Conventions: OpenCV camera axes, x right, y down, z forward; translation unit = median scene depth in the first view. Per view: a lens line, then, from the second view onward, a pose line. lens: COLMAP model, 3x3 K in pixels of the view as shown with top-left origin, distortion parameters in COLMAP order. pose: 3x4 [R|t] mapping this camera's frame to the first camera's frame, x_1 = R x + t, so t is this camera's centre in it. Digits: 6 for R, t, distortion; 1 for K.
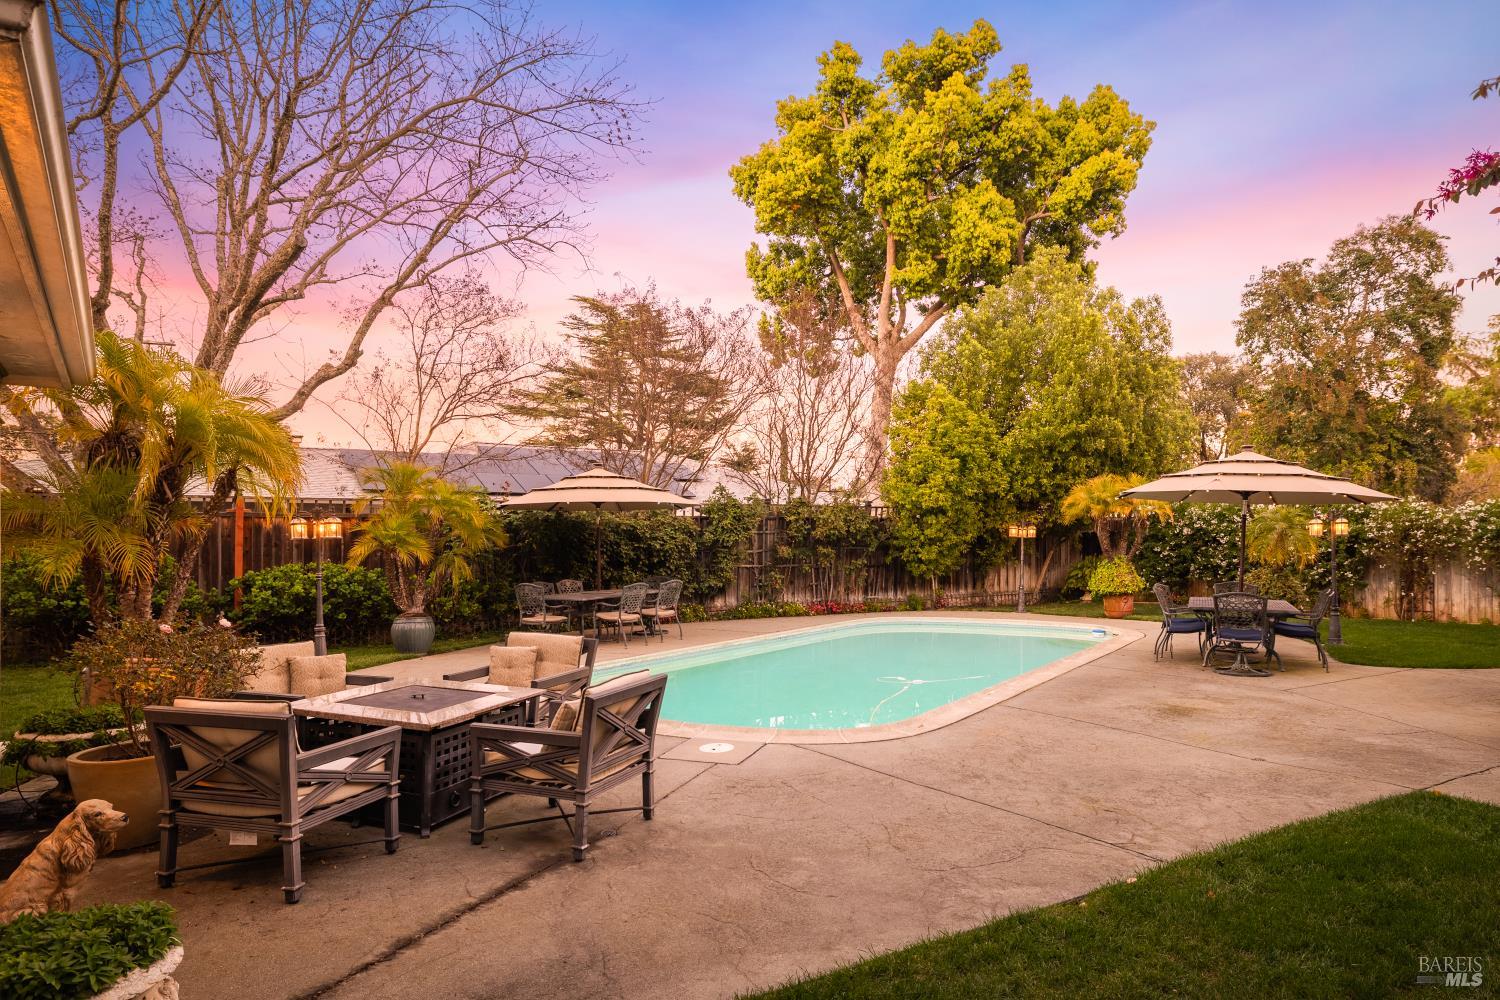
lens RADIAL K [[844.4, 0, 774.9], [0, 844.4, 541.3], [0, 0, 1]] dist [0.015523, -0.000463]
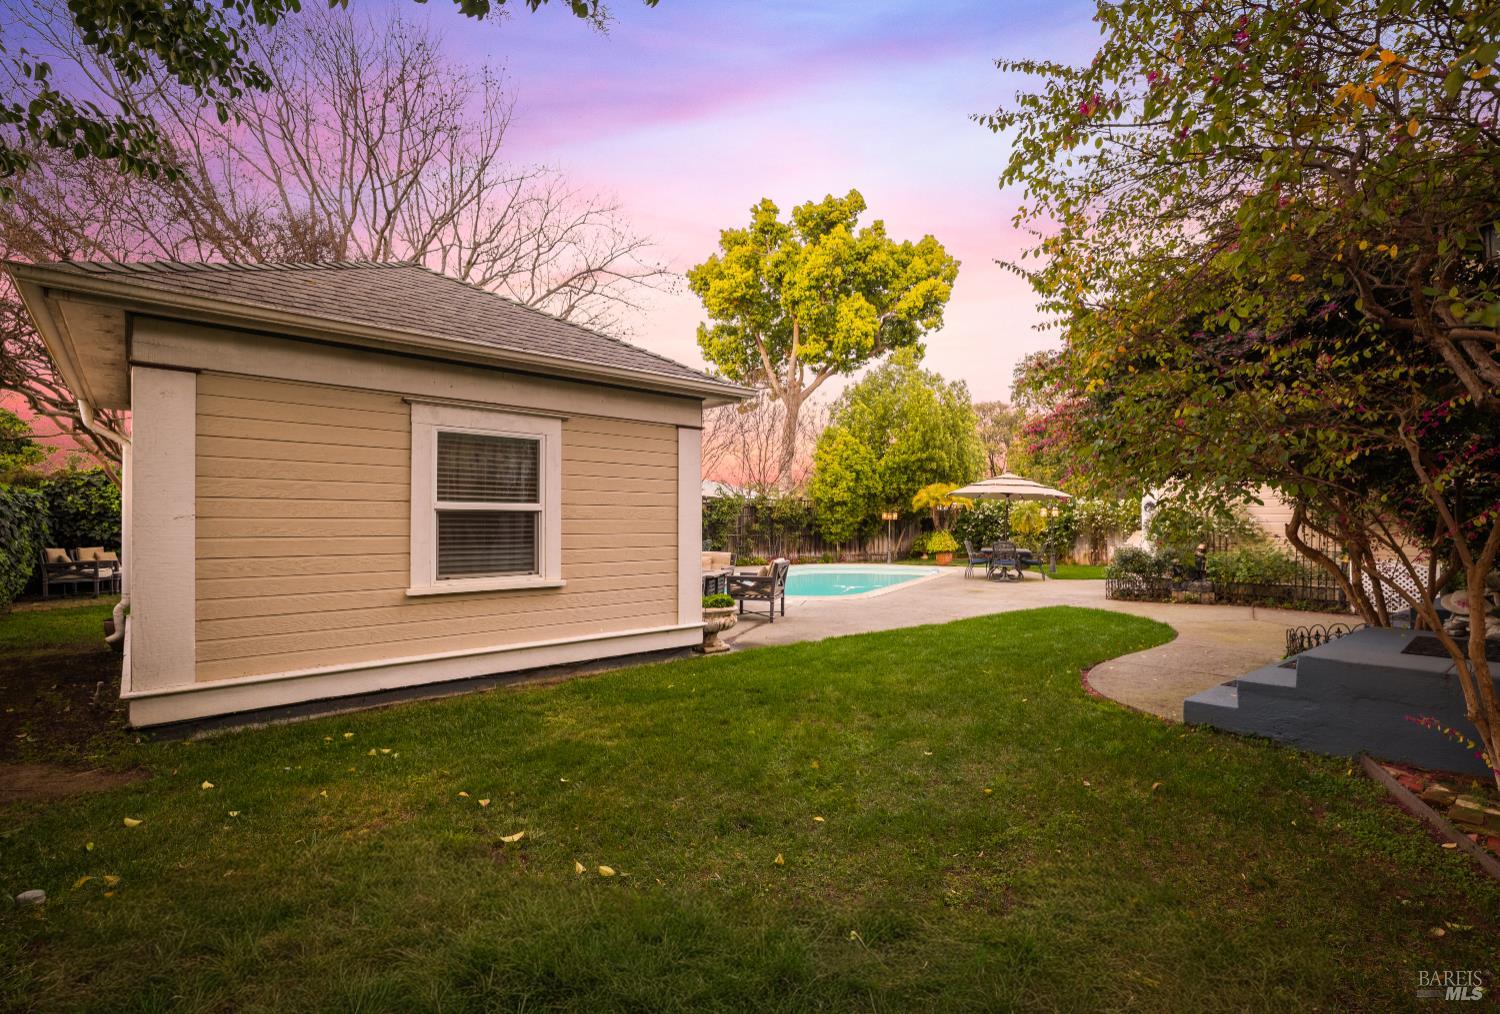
lens RADIAL K [[707.5, 0, 749.0], [0, 707.5, 516.2], [0, 0, 1]] dist [0.001735, 0.000105]
pose [[0.991297, 0.005886, 0.131515, -0.119753], [-0.002710, 0.999701, -0.024312, 0.016515], [-0.131619, 0.023744, 0.991016, -0.254415]]
